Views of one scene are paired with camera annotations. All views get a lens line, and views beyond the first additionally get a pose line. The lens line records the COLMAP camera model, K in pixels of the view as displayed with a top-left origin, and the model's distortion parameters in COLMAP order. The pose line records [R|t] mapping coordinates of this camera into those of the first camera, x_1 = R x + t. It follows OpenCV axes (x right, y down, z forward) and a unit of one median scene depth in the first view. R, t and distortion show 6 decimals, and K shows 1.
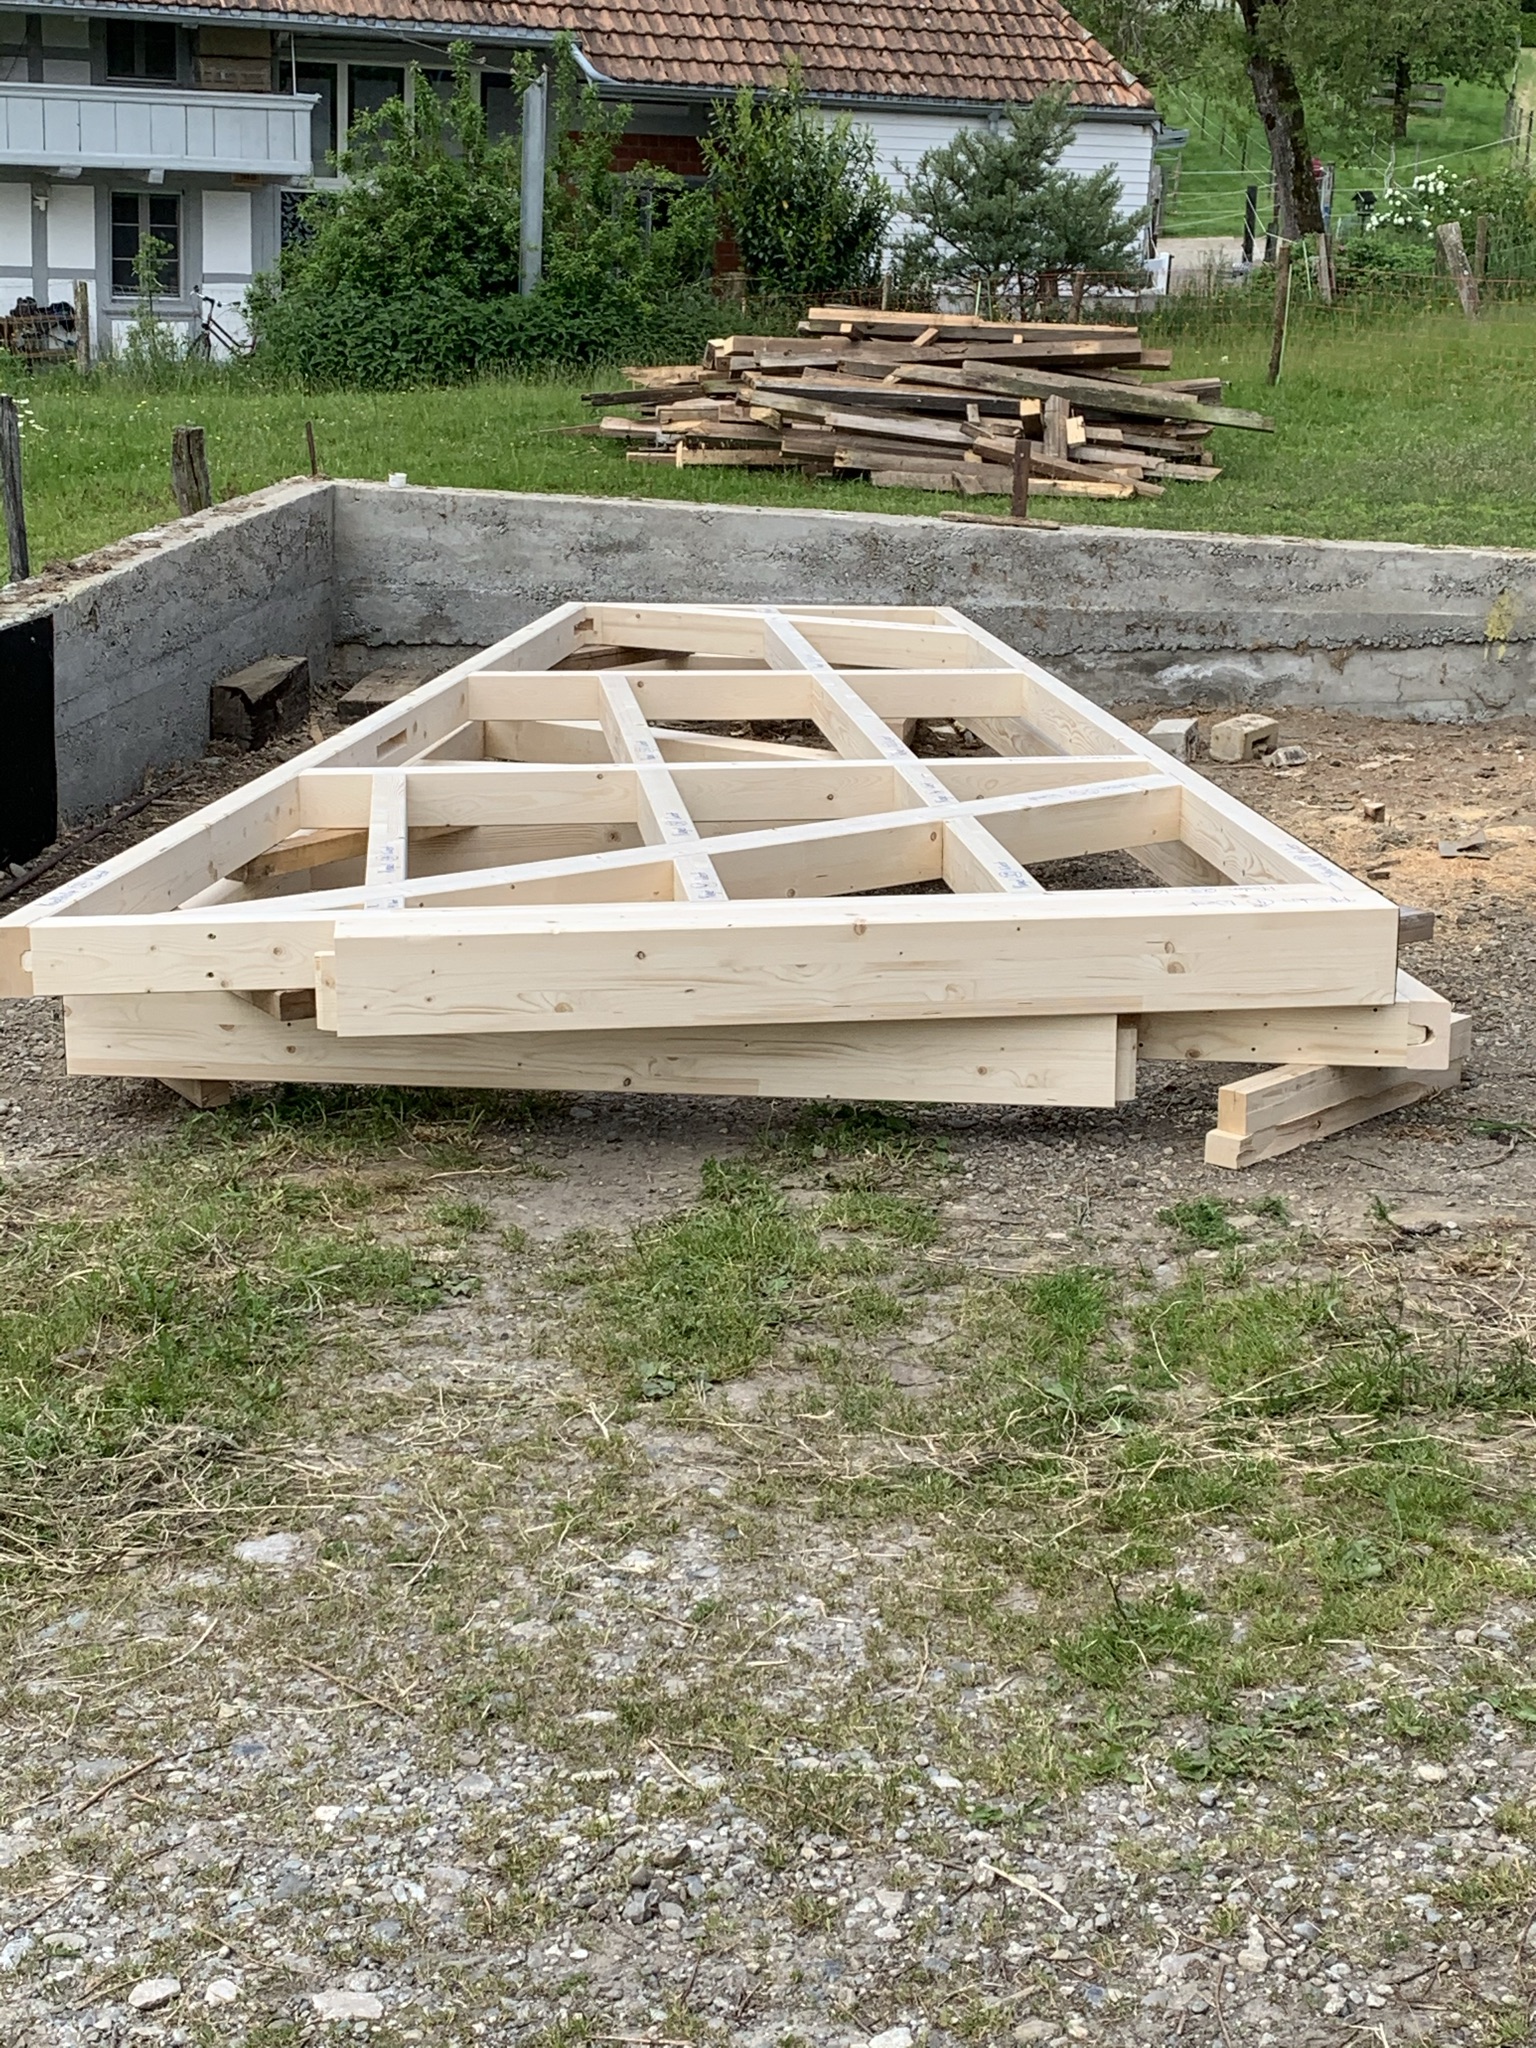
lens RADIAL K [[2991.4, 0, 802.7], [0, 2991.4, 1032.6], [0, 0, 1]] dist [0.236326, -0.784011]
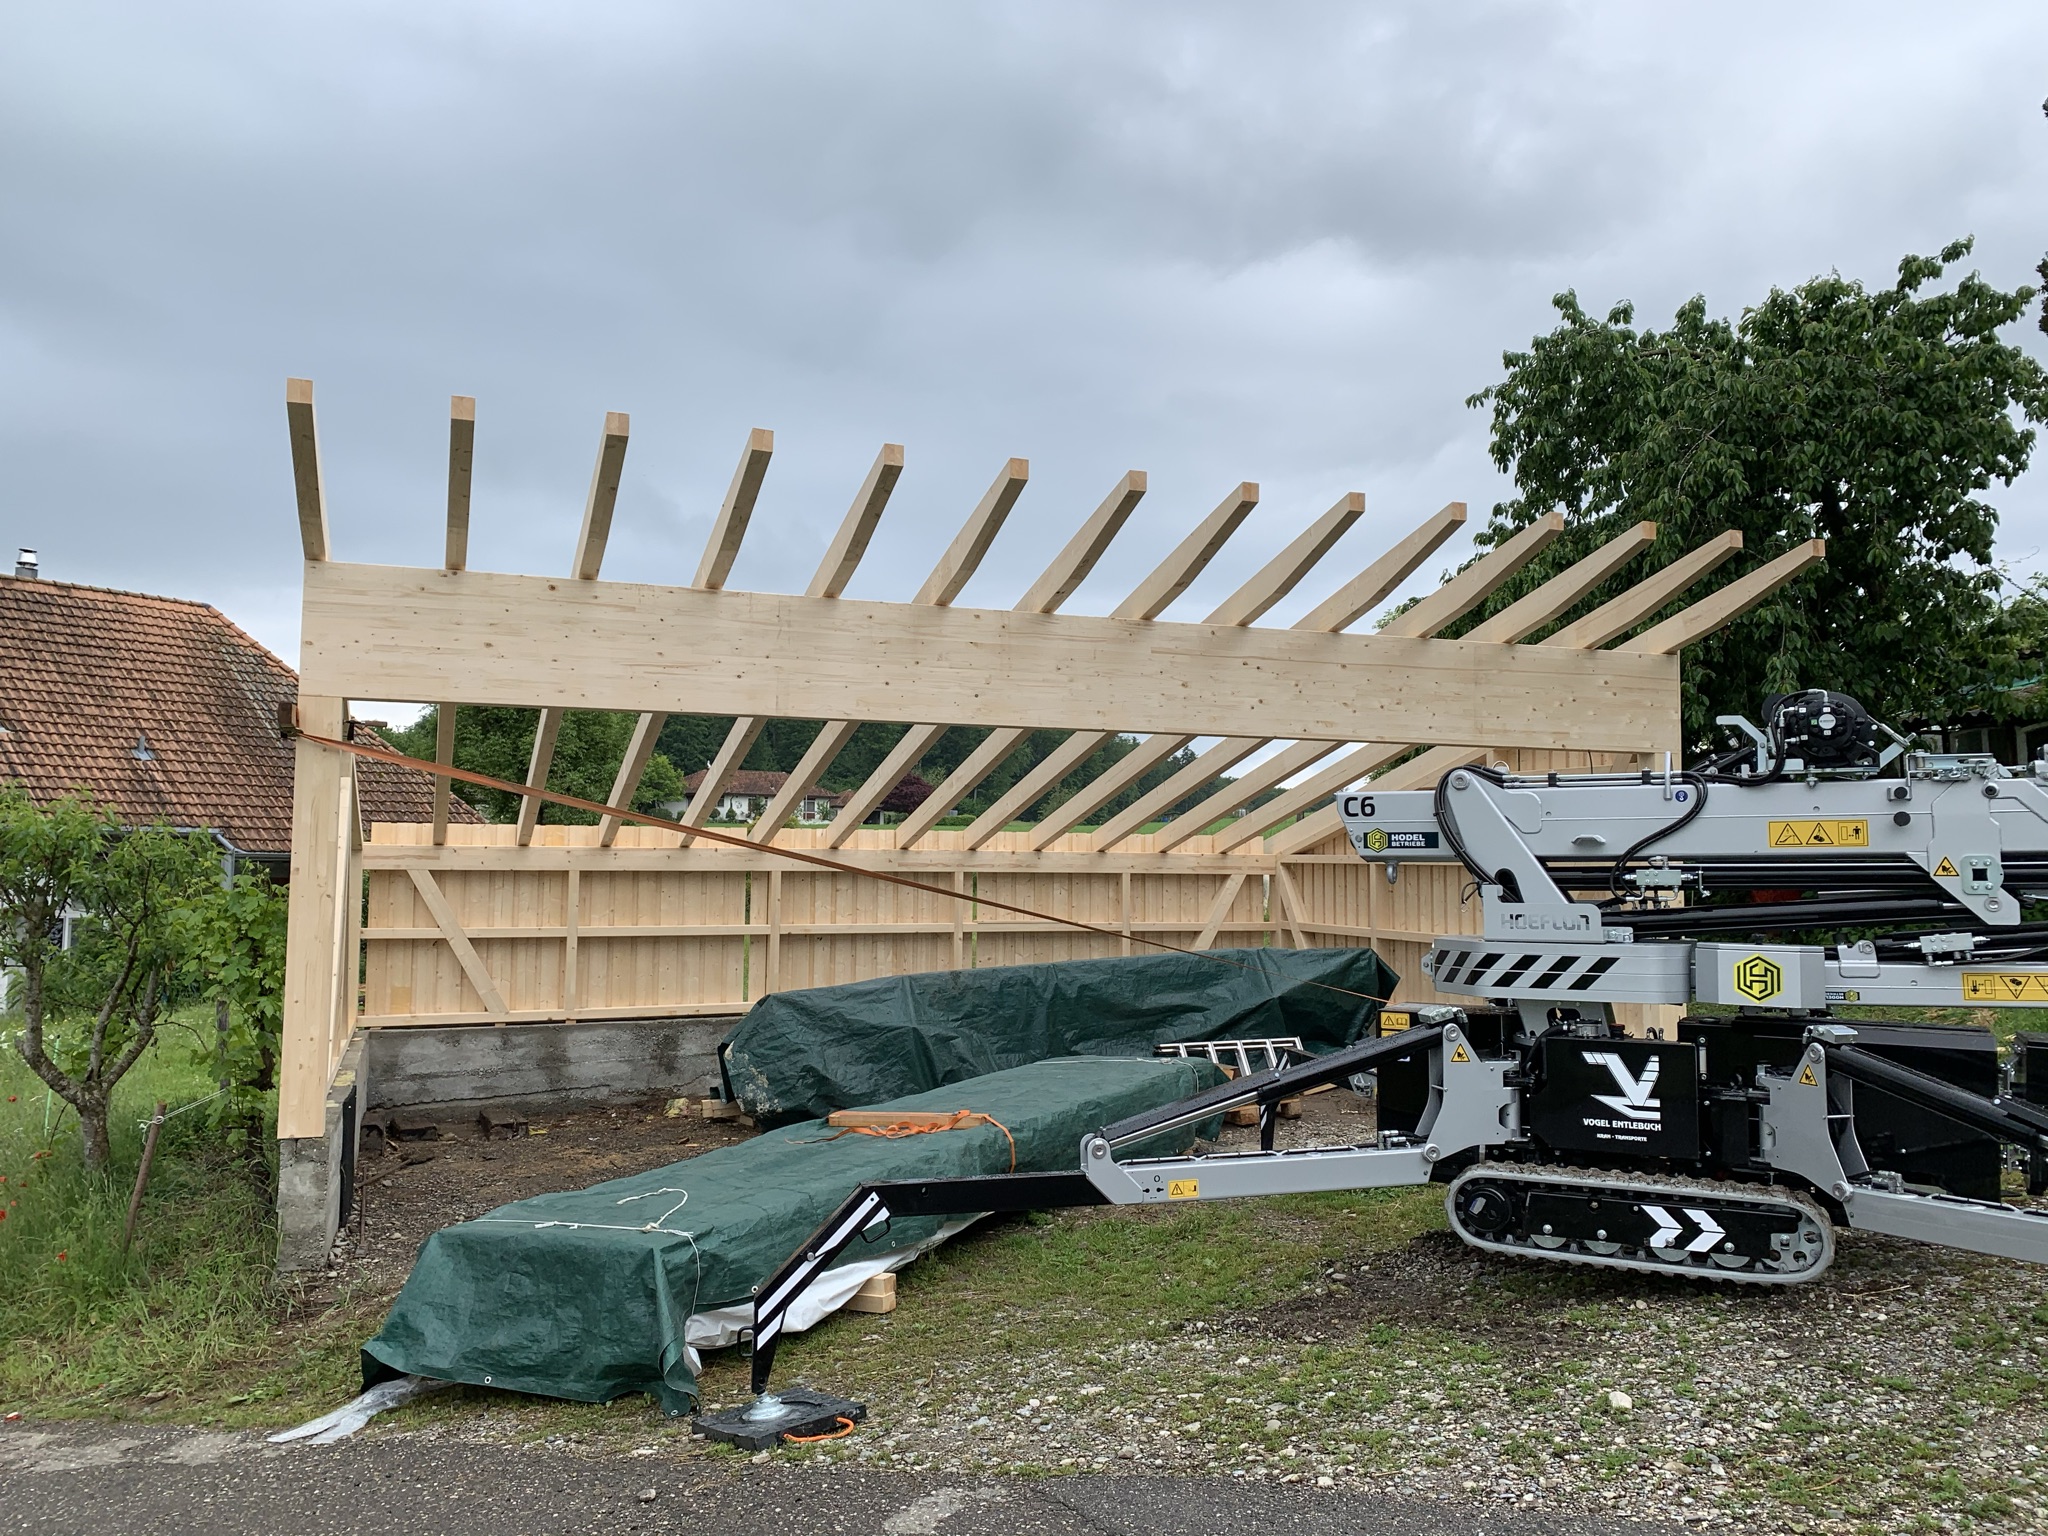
lens RADIAL K [[1551.3, 0, 1024.0], [0, 1551.3, 768.0], [0, 0, 1]] dist [0.020405, -0.009533]
pose [[0.883028, -0.016049, 0.469045, -0.156053], [0.174530, 0.938968, -0.296444, 0.027568], [-0.435660, 0.343631, 0.831936, -0.093857]]
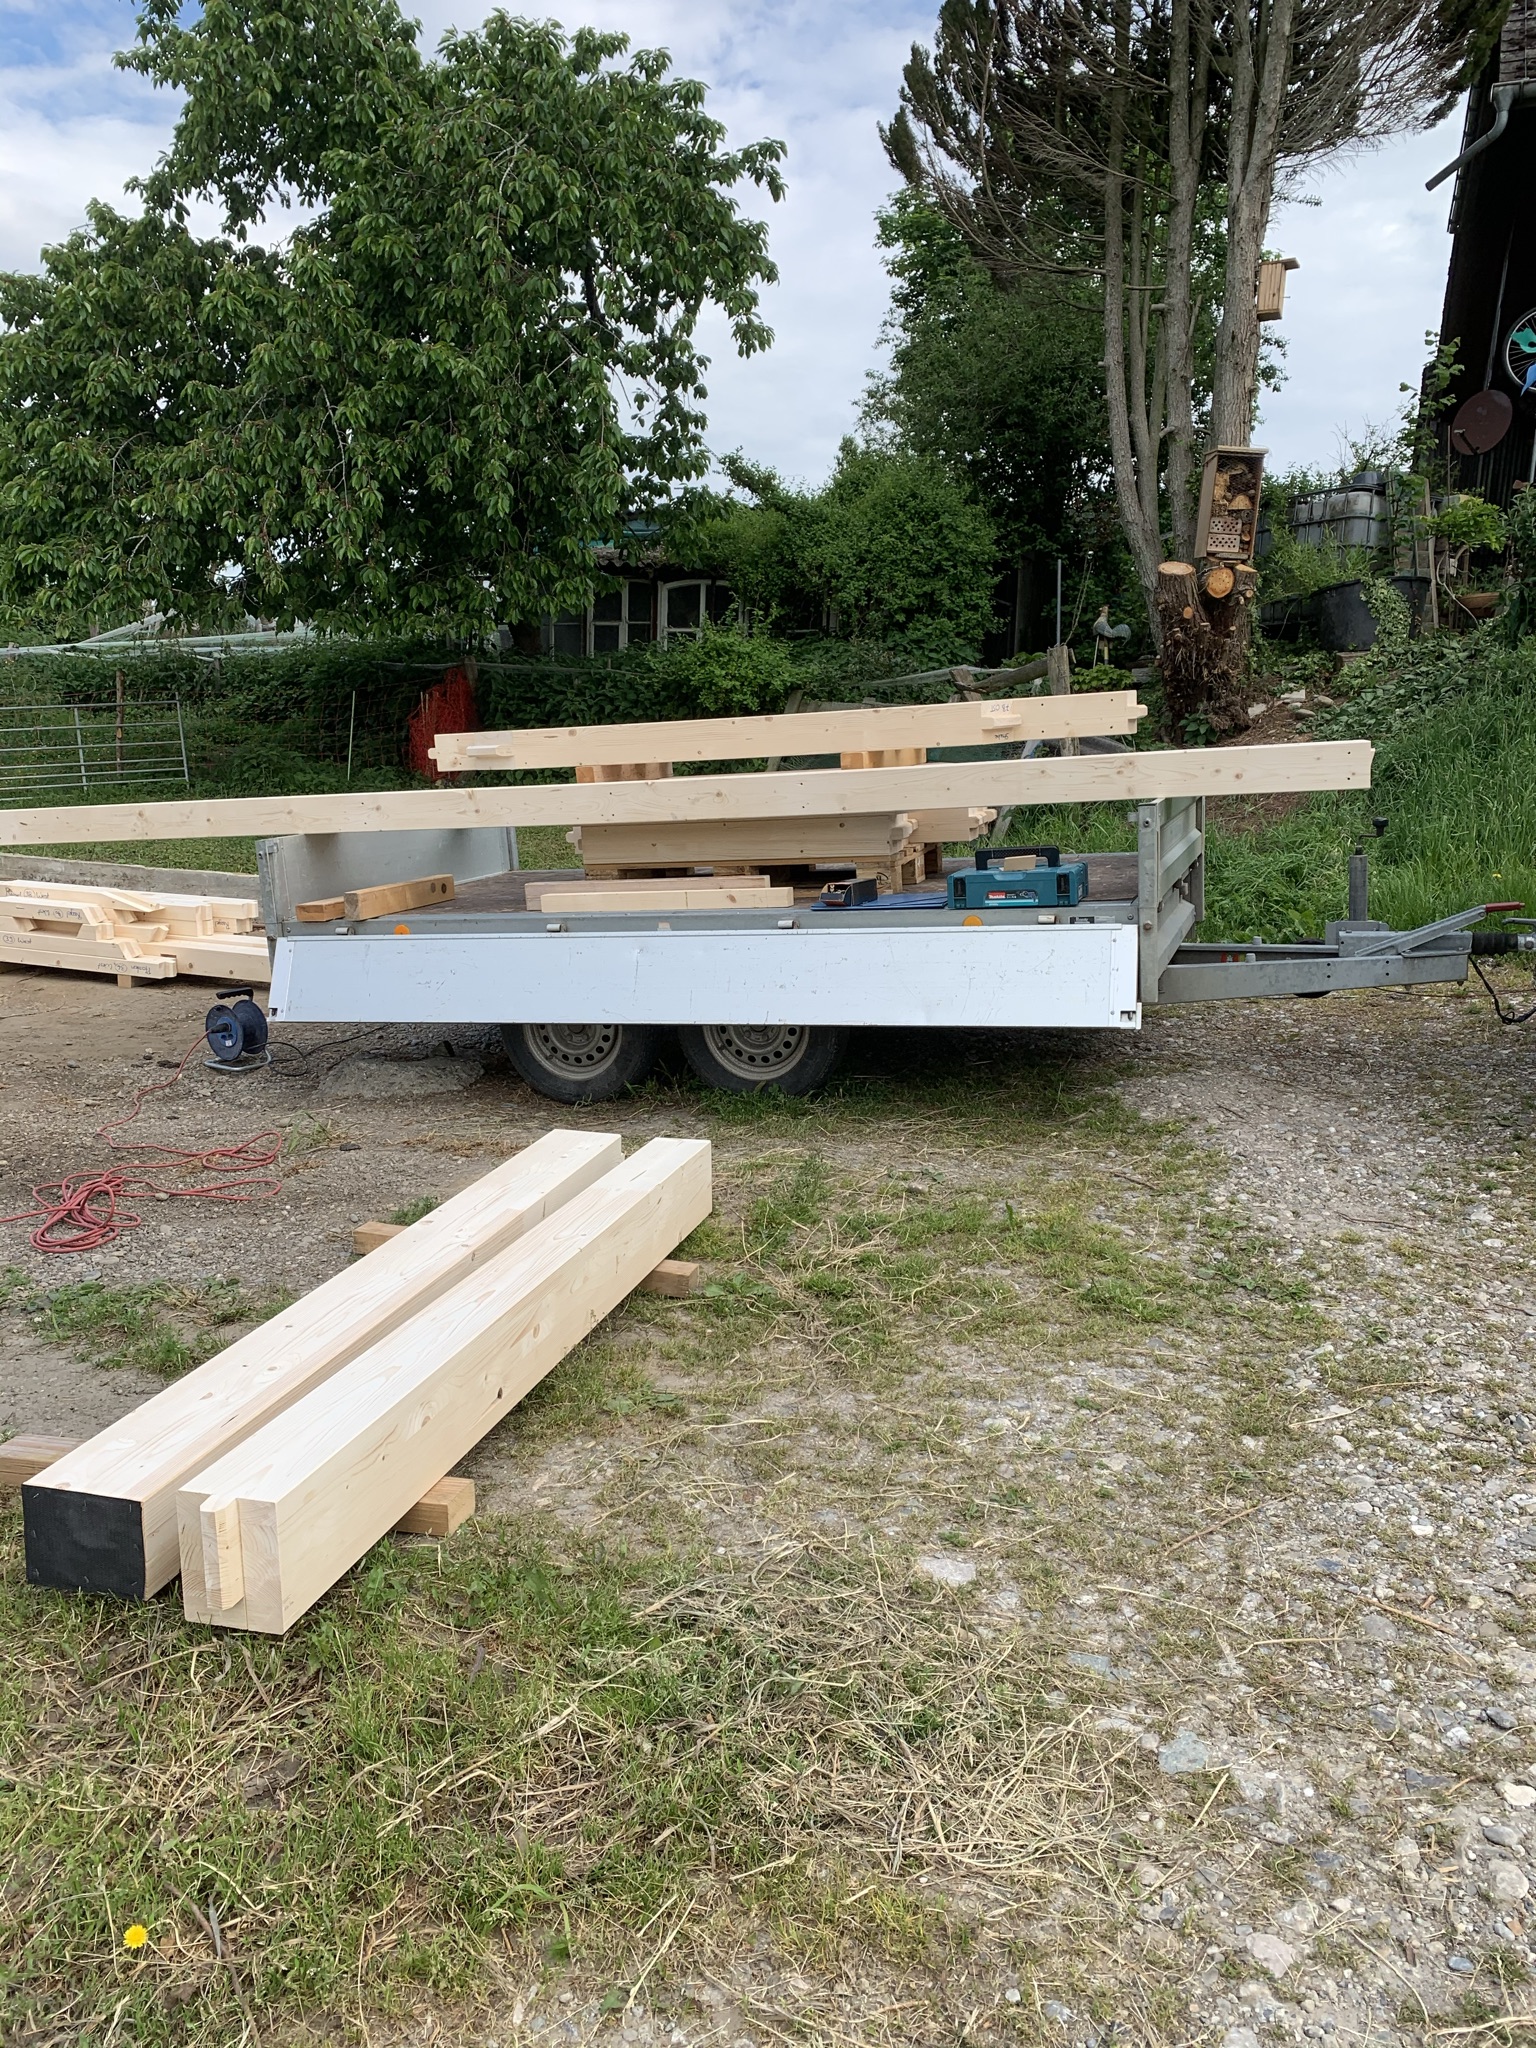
lens RADIAL K [[1551.3, 0, 768.0], [0, 1551.3, 1024.0], [0, 0, 1]] dist [0.020405, -0.009533]
pose [[0.153232, -0.189682, 0.969815, -0.160639], [0.244922, 0.958074, 0.148688, -0.030477], [-0.957357, 0.214745, 0.193265, 0.196779]]
